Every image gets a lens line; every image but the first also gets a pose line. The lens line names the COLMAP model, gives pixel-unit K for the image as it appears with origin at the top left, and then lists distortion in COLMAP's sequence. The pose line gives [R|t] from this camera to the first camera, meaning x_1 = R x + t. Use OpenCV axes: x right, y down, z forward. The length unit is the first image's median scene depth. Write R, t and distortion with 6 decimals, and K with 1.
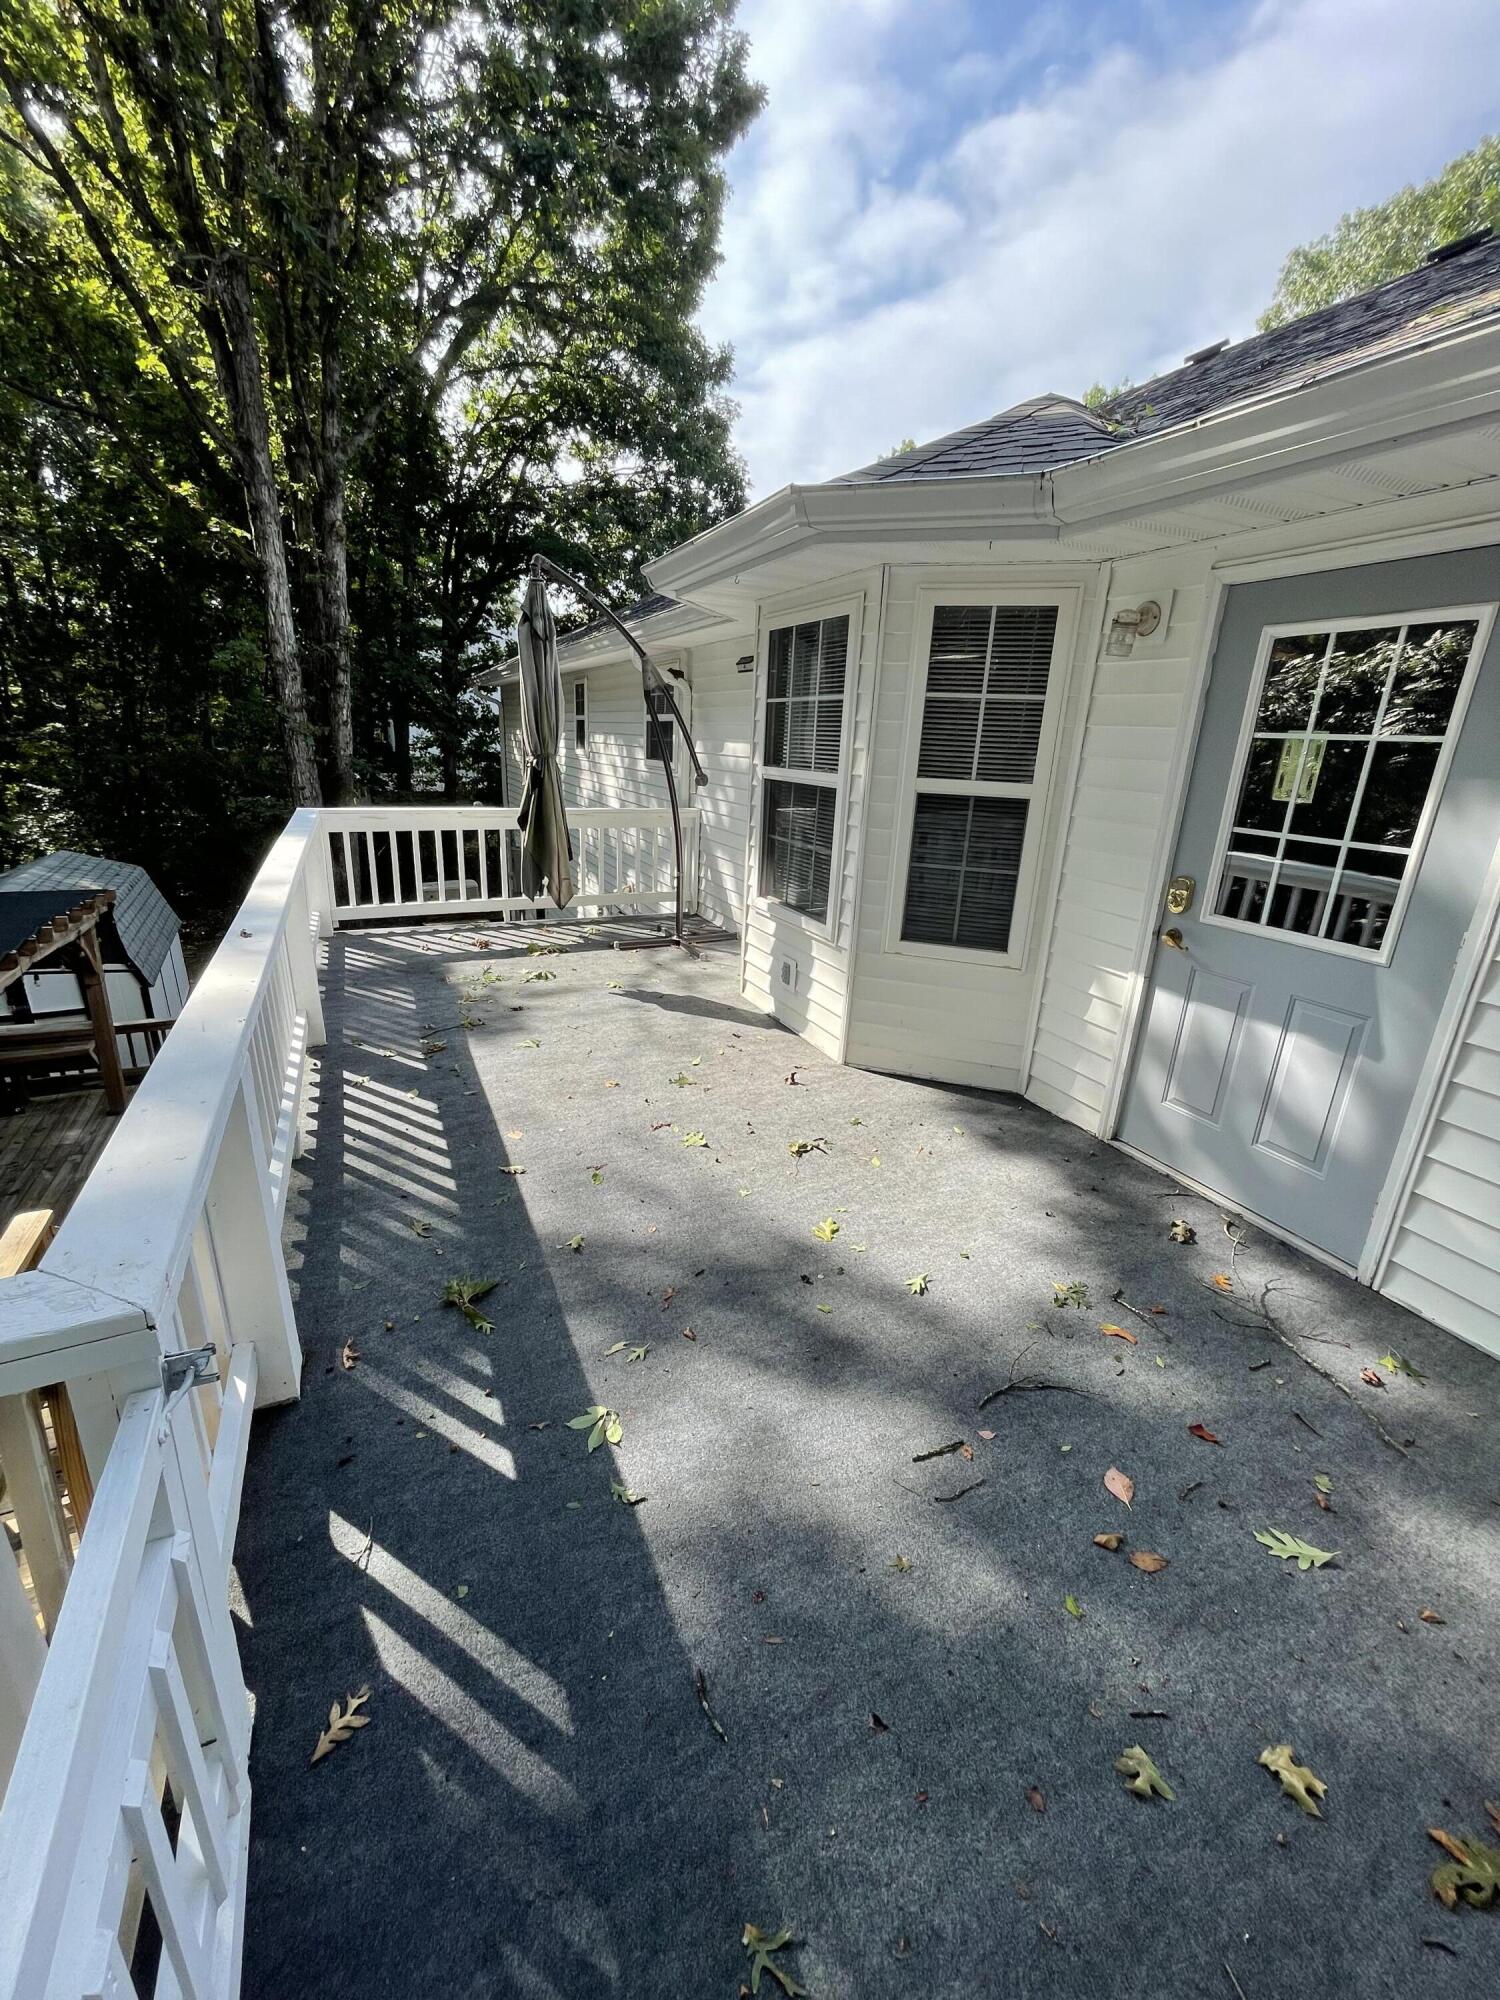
lens RADIAL K [[803.3, 0, 744.3], [0, 803.3, 995.3], [0, 0, 1]] dist [-0.005687, 0.001156]
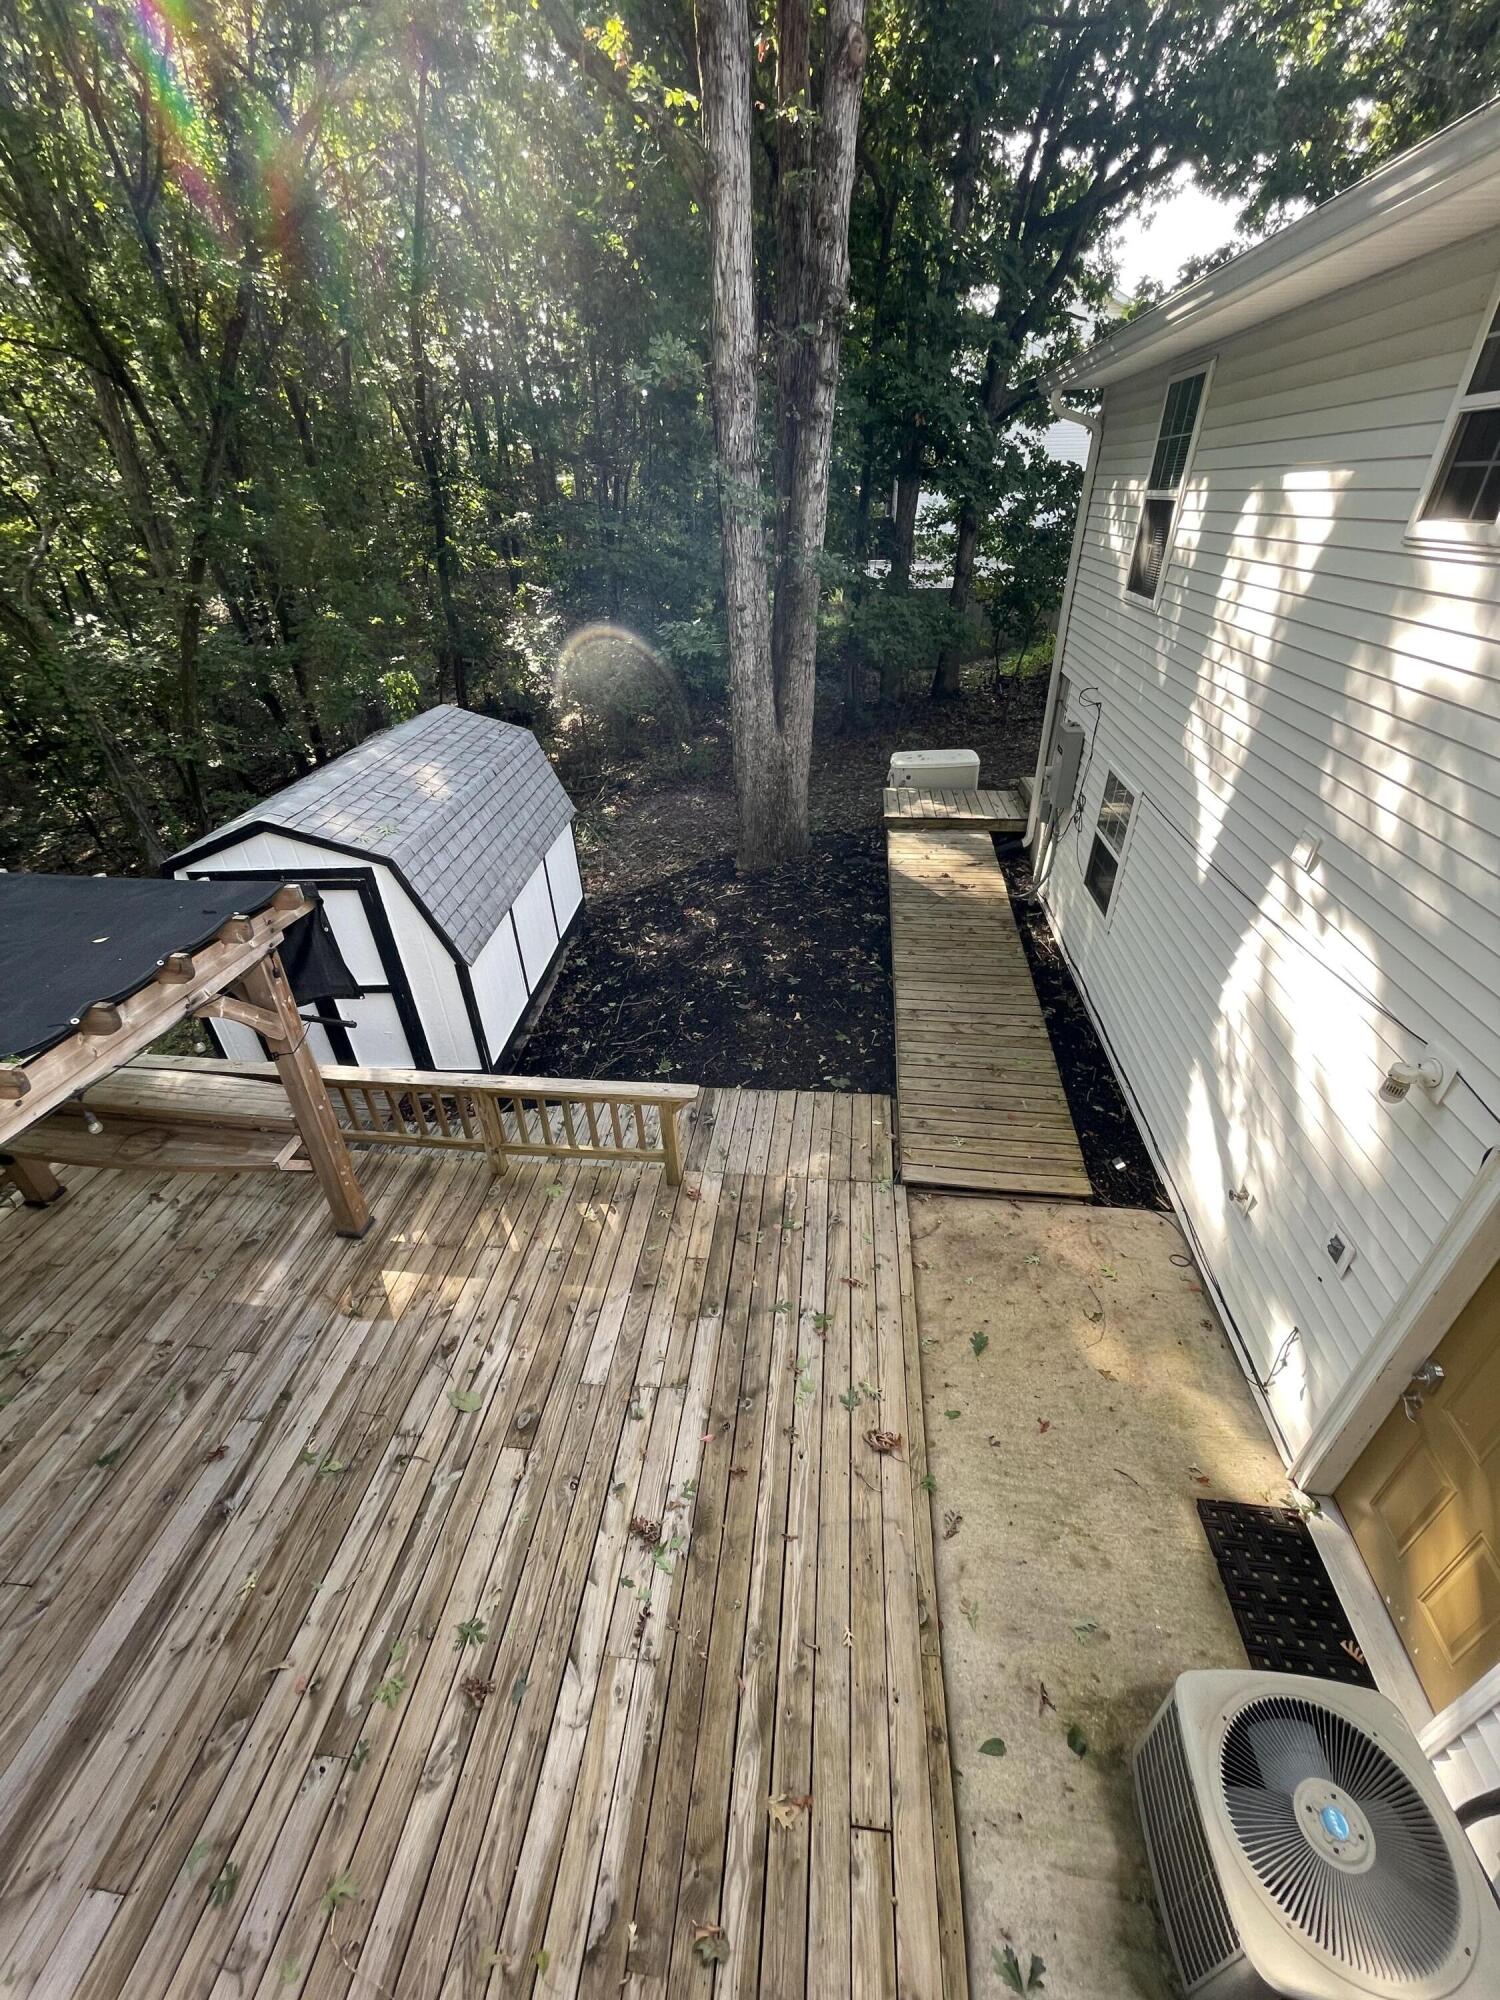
lens RADIAL K [[803.3, 0, 744.3], [0, 803.3, 995.3], [0, 0, 1]] dist [-0.005687, 0.001156]
pose [[0.845782, 0.234552, -0.479206, -0.181239], [-0.113408, 0.956693, 0.268101, -0.140282], [0.521336, -0.172409, 0.835754, 0.432459]]
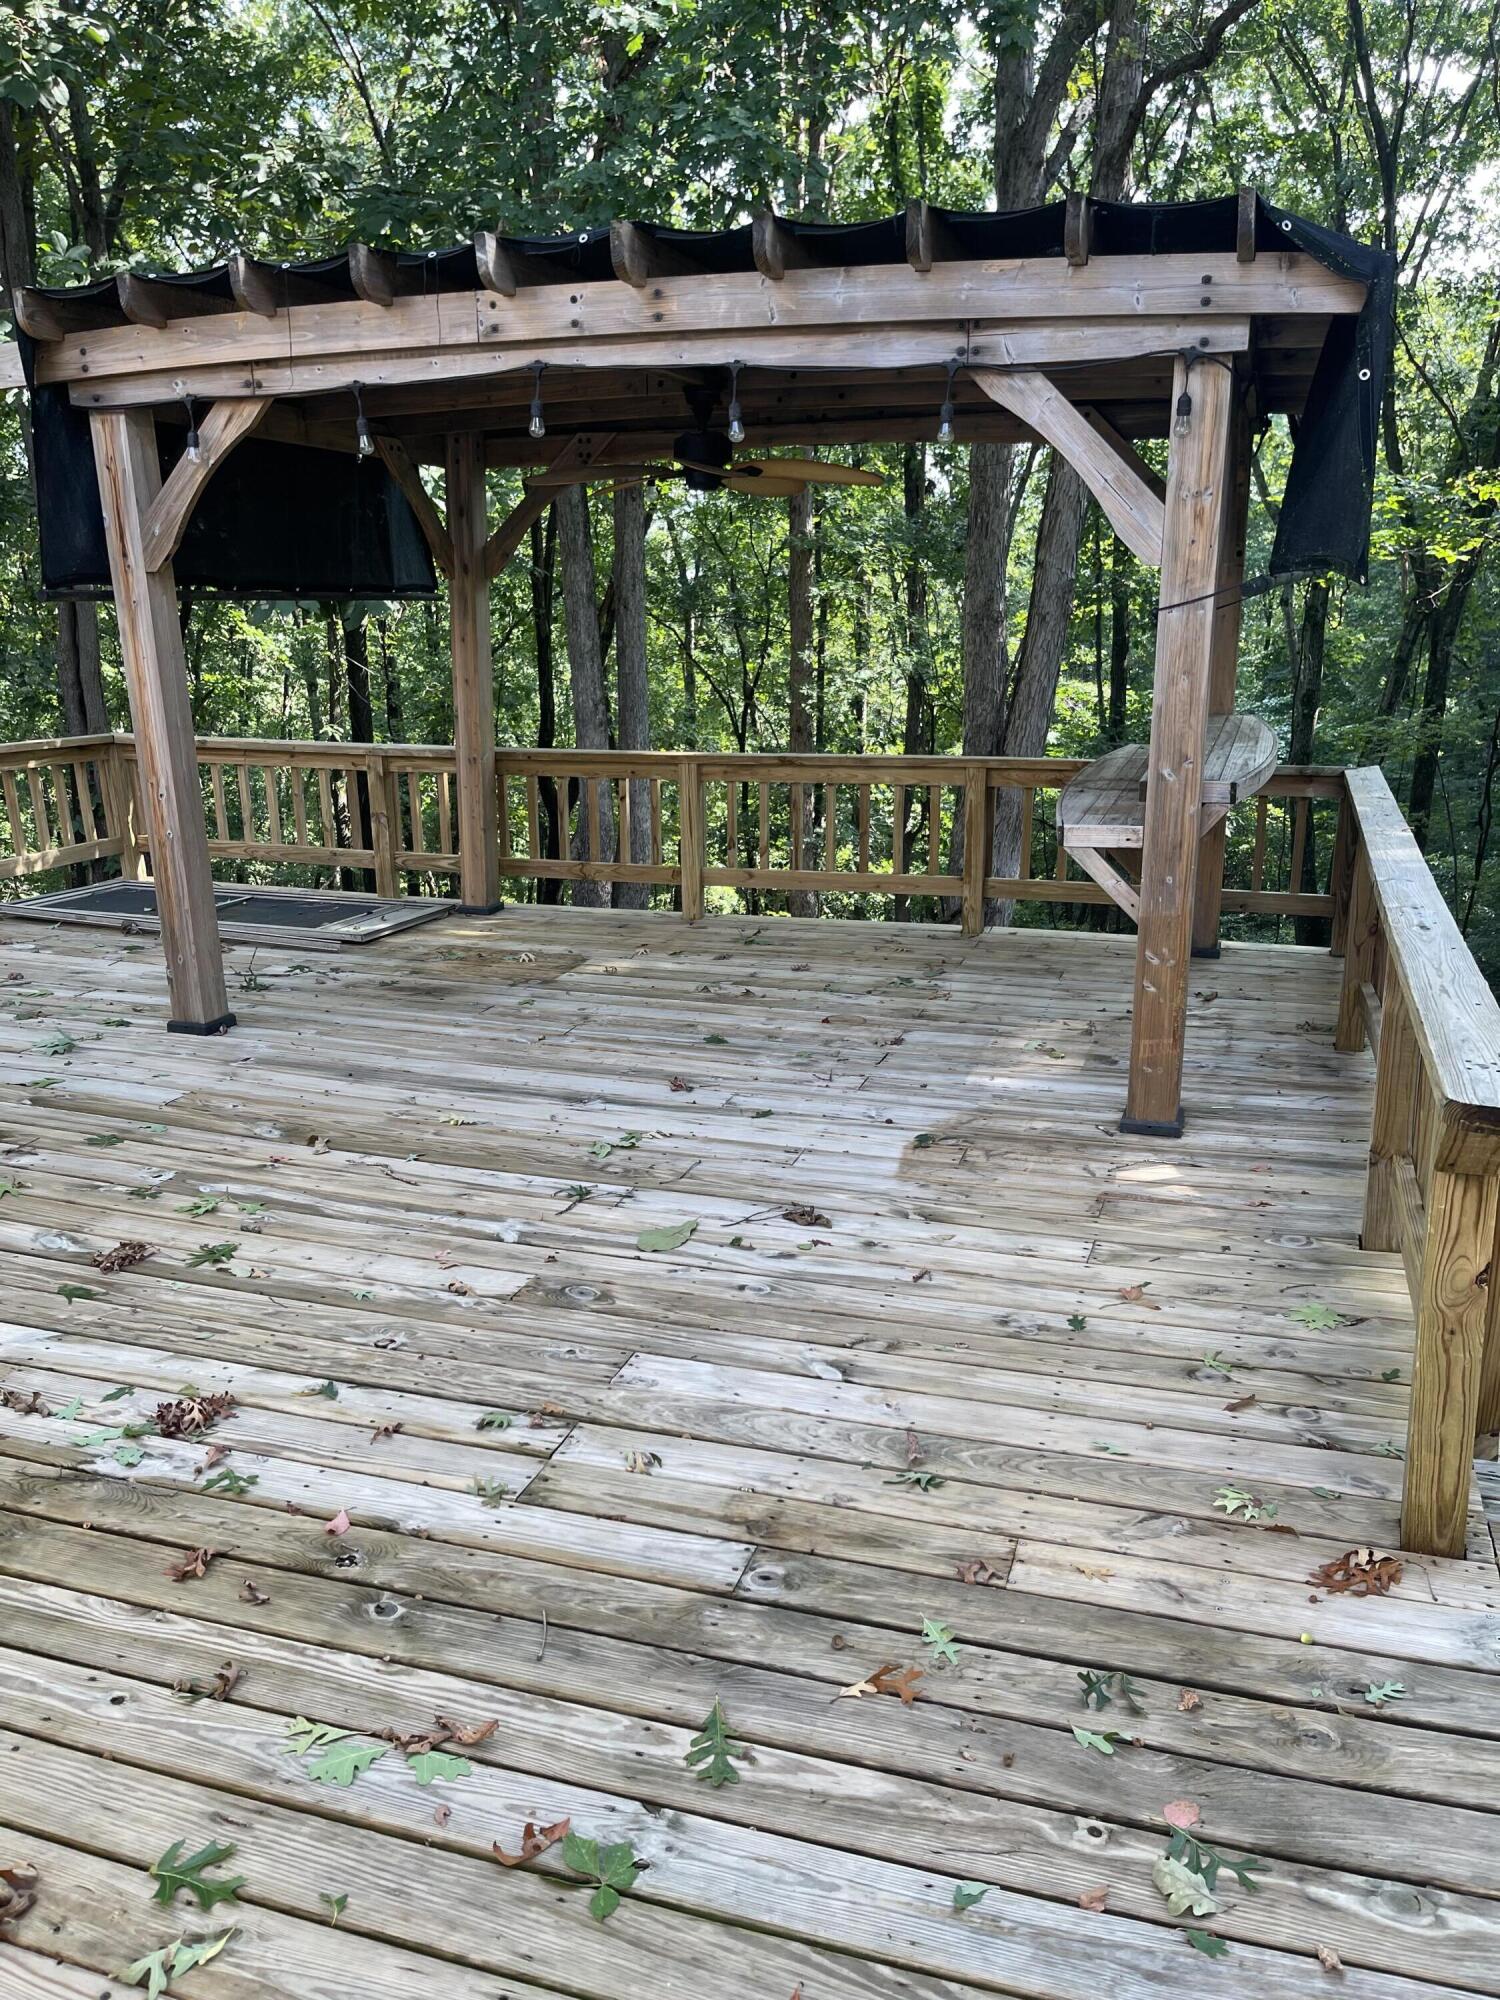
lens RADIAL K [[1509.7, 0, 749.3], [0, 1509.7, 1022.8], [0, 0, 1]] dist [0.030892, -0.032697]
pose [[-0.692919, 0.167227, -0.701354, -0.209741], [-0.239256, 0.864286, 0.442454, -0.052852], [0.680161, 0.474388, -0.558871, 0.751175]]
